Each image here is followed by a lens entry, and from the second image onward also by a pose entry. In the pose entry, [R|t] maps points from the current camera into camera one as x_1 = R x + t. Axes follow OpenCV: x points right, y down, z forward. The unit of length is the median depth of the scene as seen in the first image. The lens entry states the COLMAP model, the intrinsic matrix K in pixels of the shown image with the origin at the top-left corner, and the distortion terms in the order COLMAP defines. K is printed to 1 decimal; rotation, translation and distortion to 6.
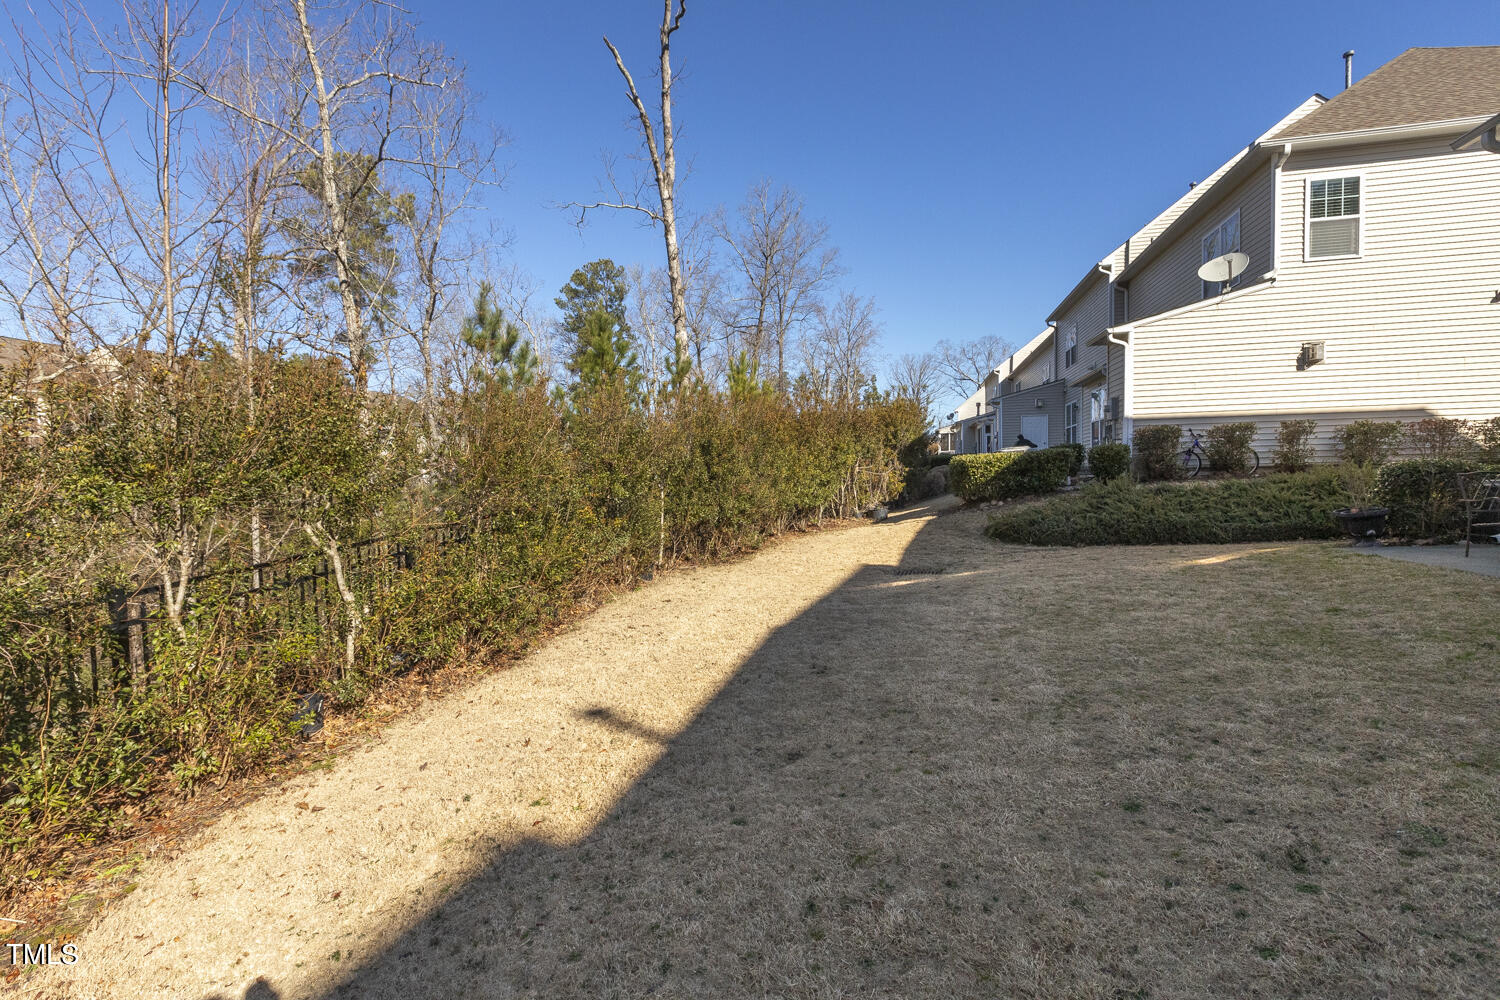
lens RADIAL K [[690.2, 0, 749.6], [0, 690.2, 504.0], [0, 0, 1]] dist [0.002971, 0.000046]
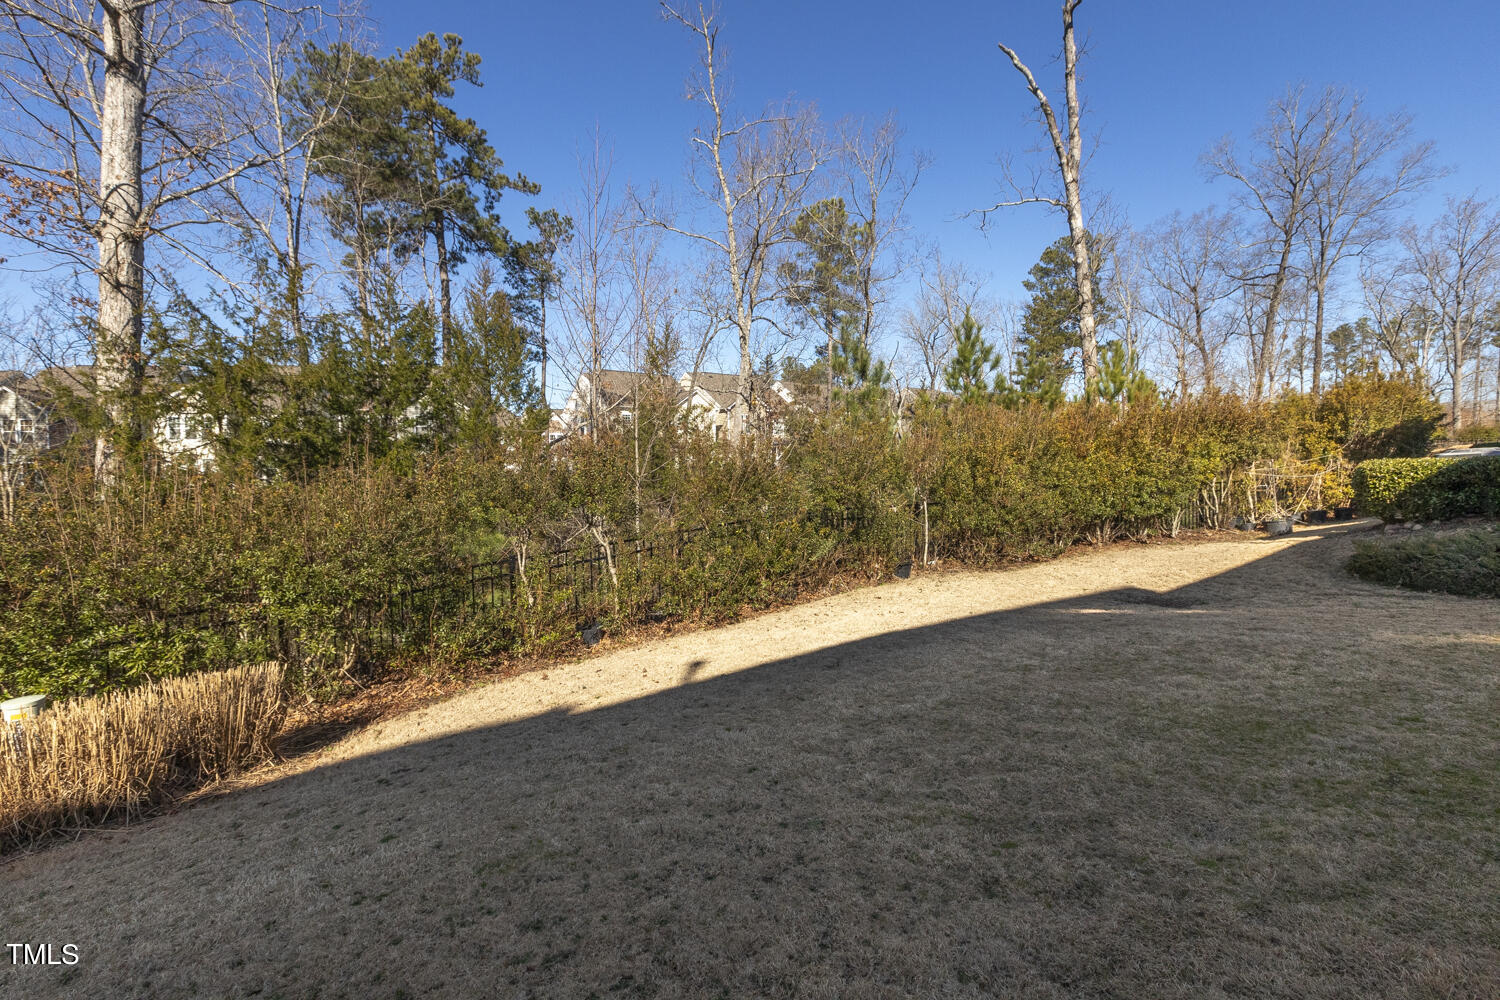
lens RADIAL K [[690.2, 0, 752.5], [0, 690.2, 490.7], [0, 0, 1]] dist [0.002971, 0.000046]
pose [[0.762056, 0.029286, -0.646849, 0.178595], [-0.020474, 0.999567, 0.021134, -0.024558], [0.647188, -0.002862, 0.762325, -0.020039]]
